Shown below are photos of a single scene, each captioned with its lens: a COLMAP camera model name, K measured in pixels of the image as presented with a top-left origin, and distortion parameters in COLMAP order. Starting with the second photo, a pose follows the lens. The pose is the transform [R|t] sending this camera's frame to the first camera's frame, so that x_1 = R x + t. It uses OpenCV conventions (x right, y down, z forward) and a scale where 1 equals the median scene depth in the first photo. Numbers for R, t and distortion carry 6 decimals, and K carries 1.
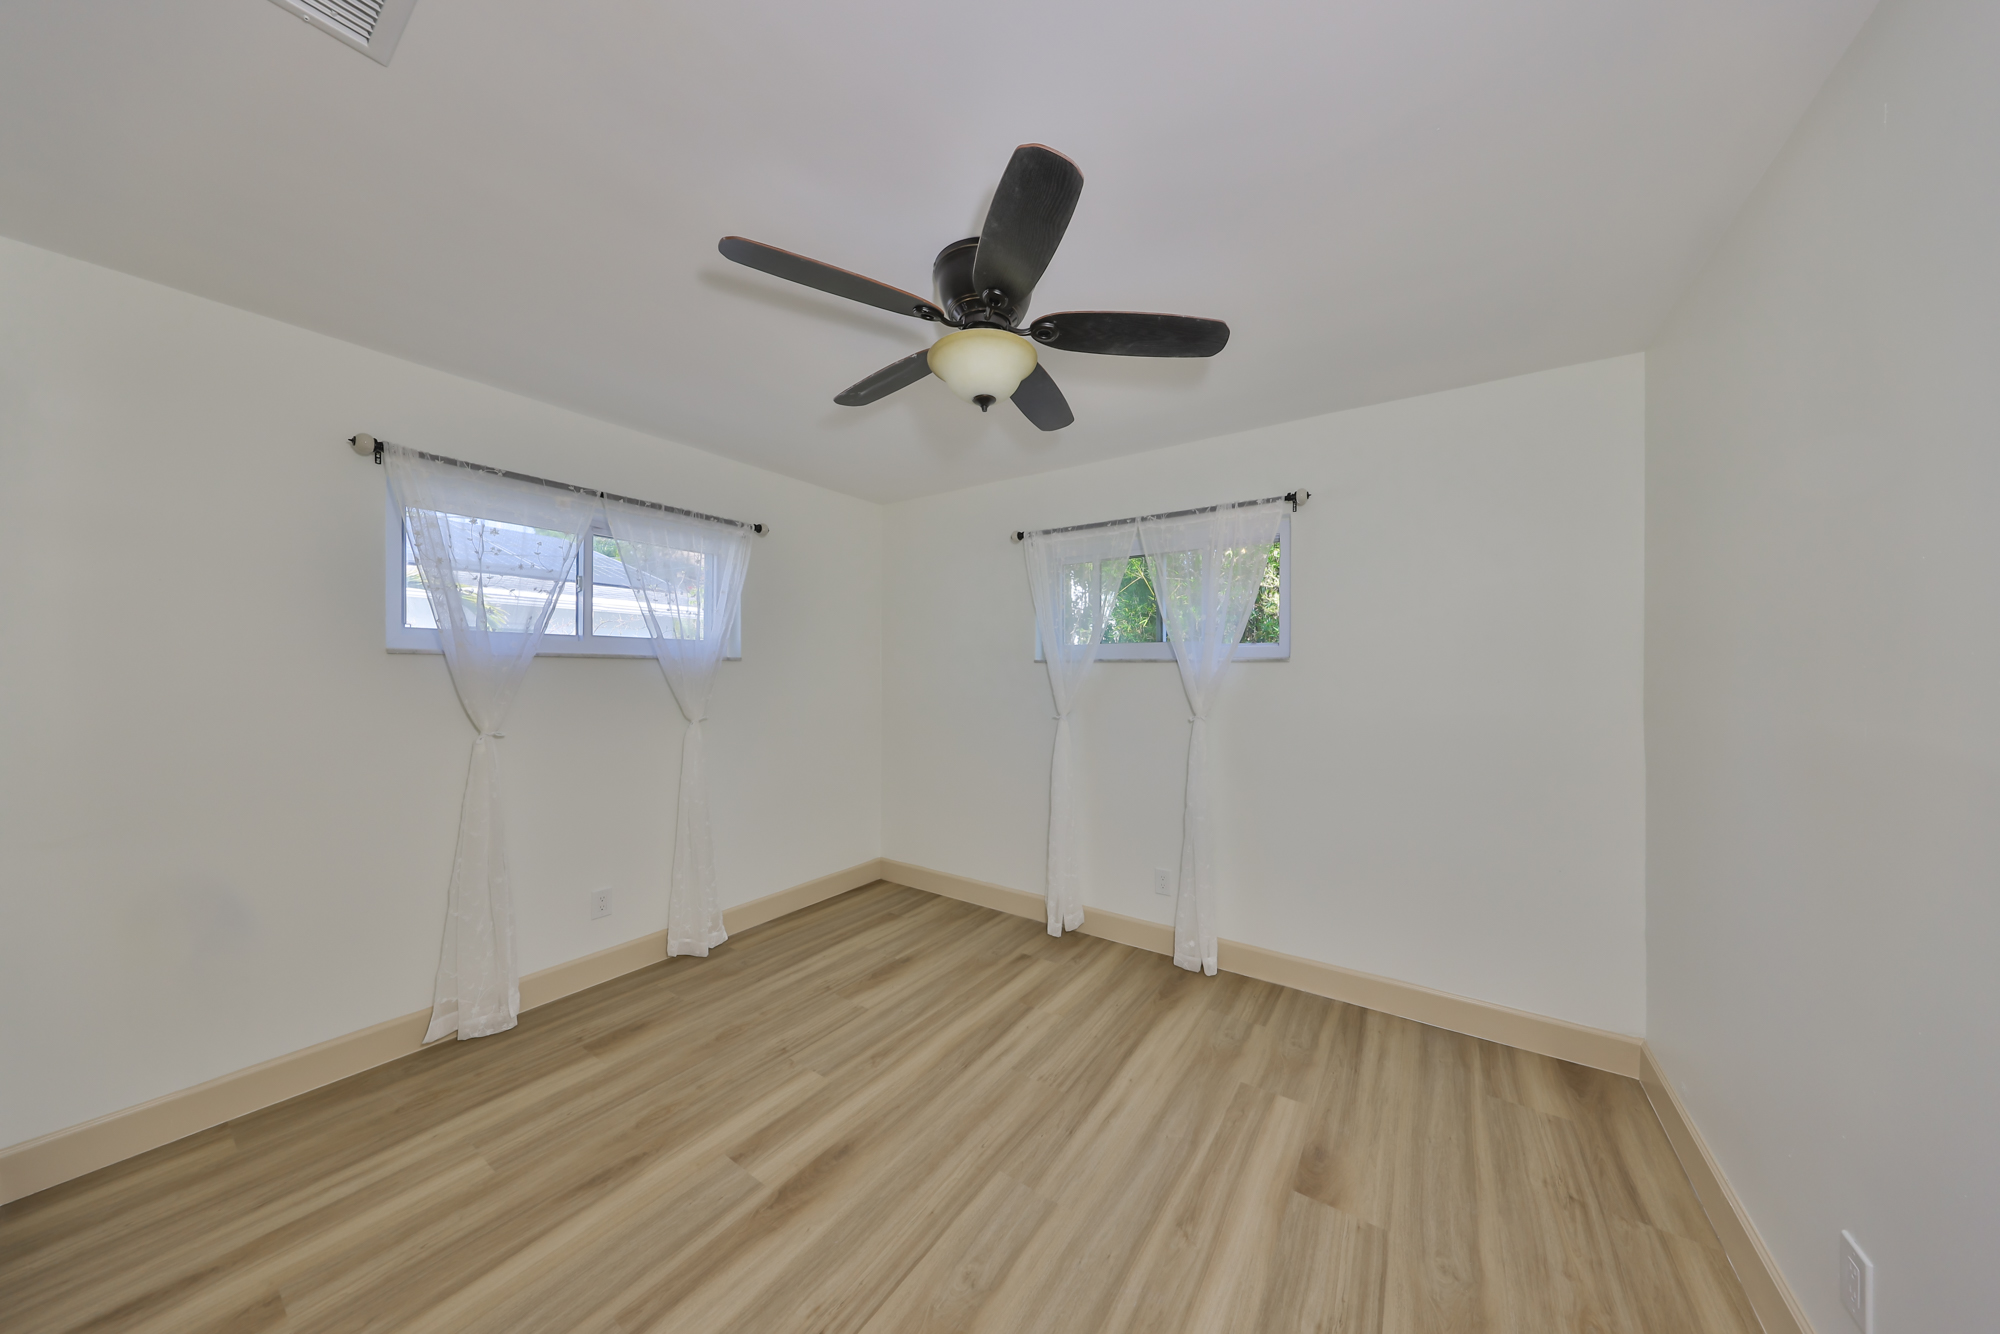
lens RADIAL K [[637.2, 0, 1000.0], [0, 637.2, 667.0], [0, 0, 1]] dist [-0.001764, 0.000072]
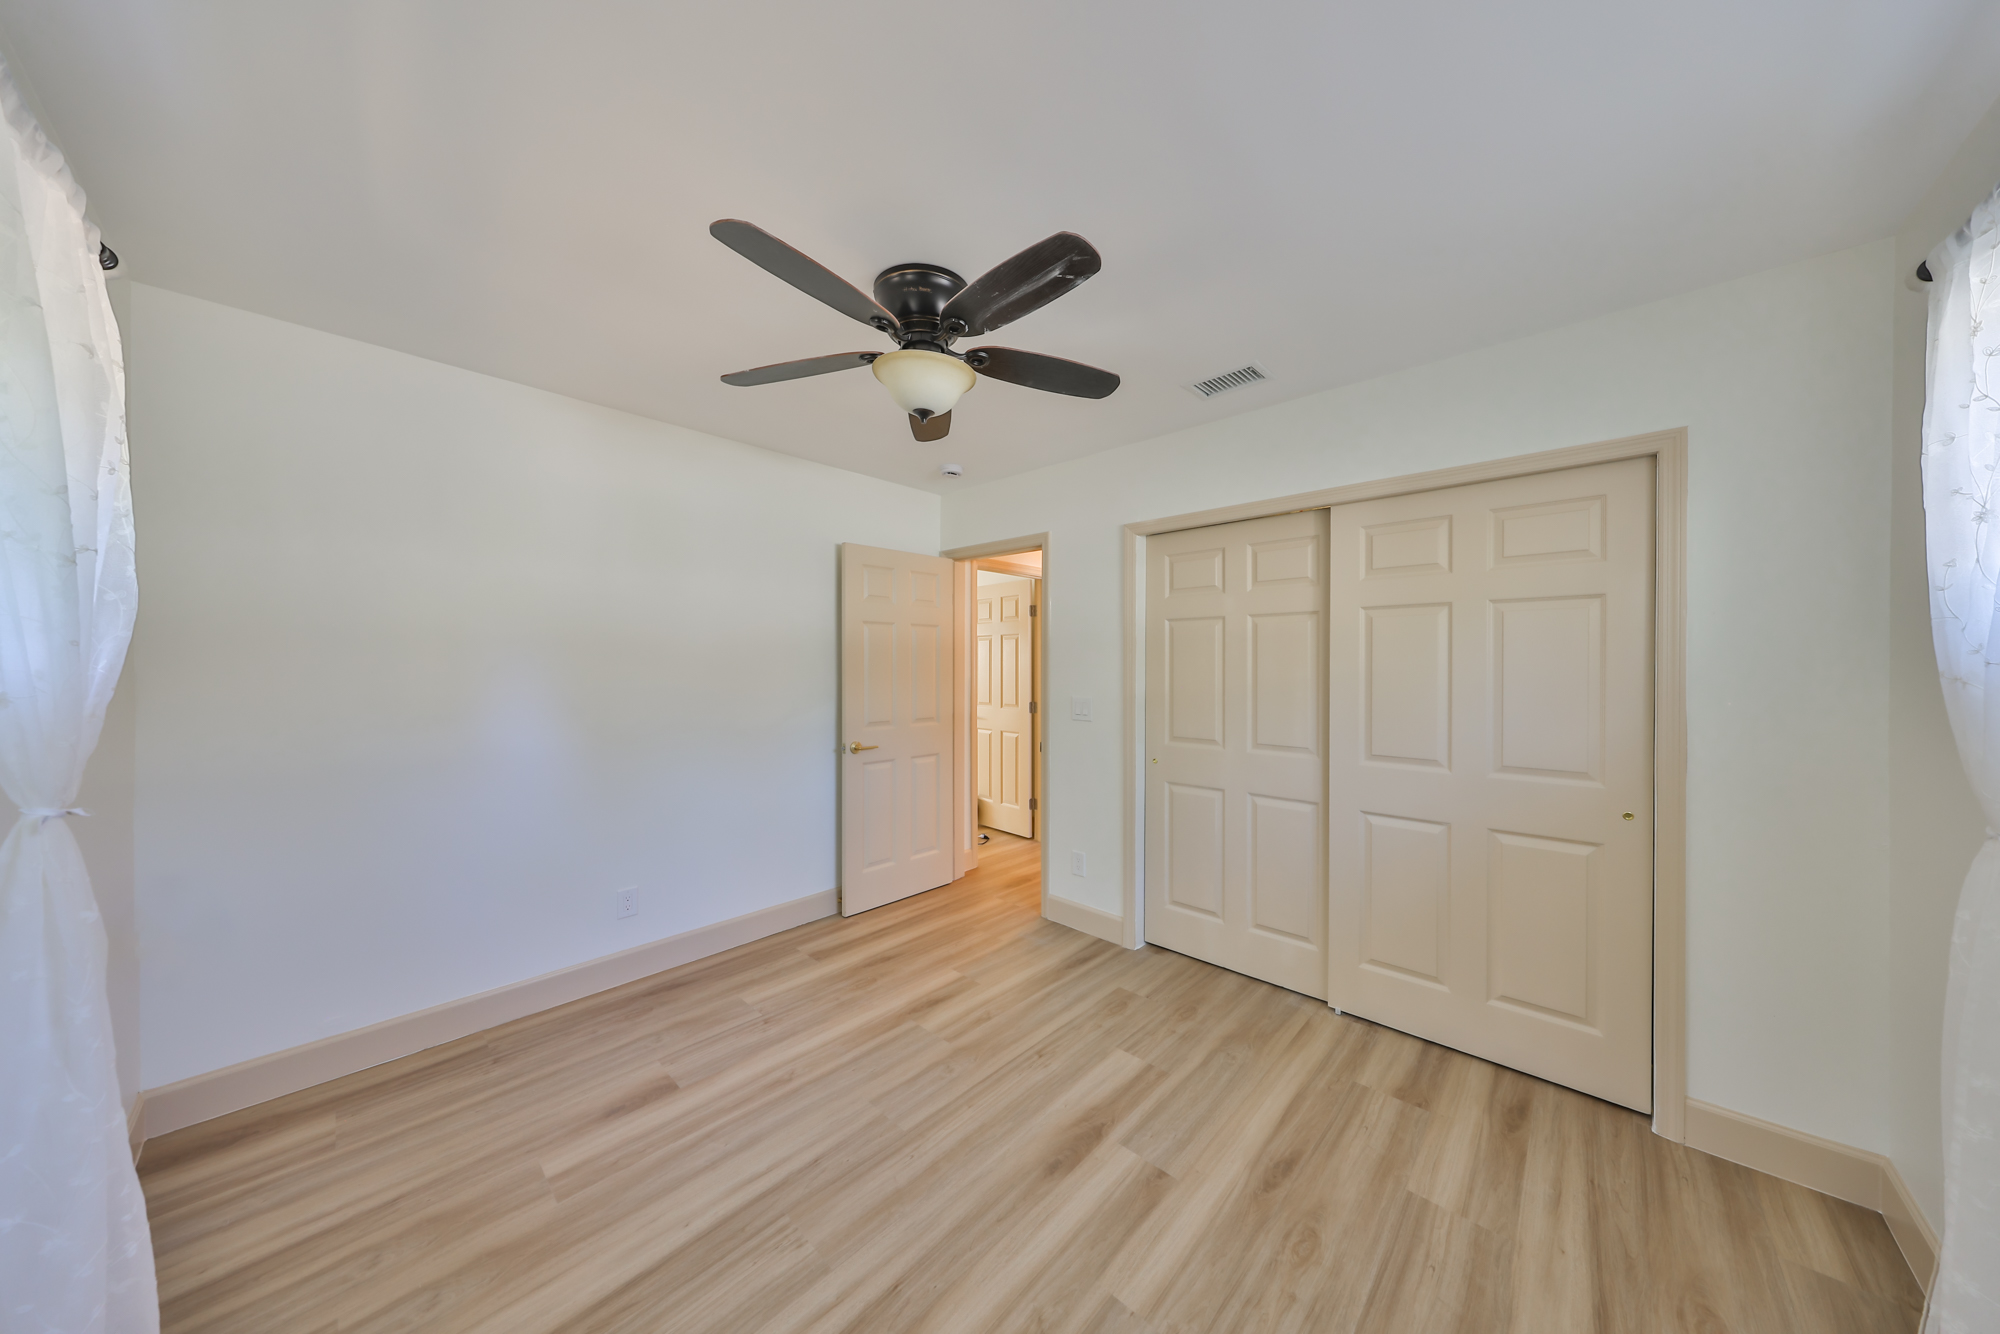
lens RADIAL K [[637.2, 0, 1000.0], [0, 637.2, 667.0], [0, 0, 1]] dist [-0.001764, 0.000072]
pose [[-0.990118, -0.009455, 0.139917, -0.300796], [-0.010478, 0.999923, -0.006579, 0.005907], [-0.139844, -0.007980, -0.990141, 2.023405]]
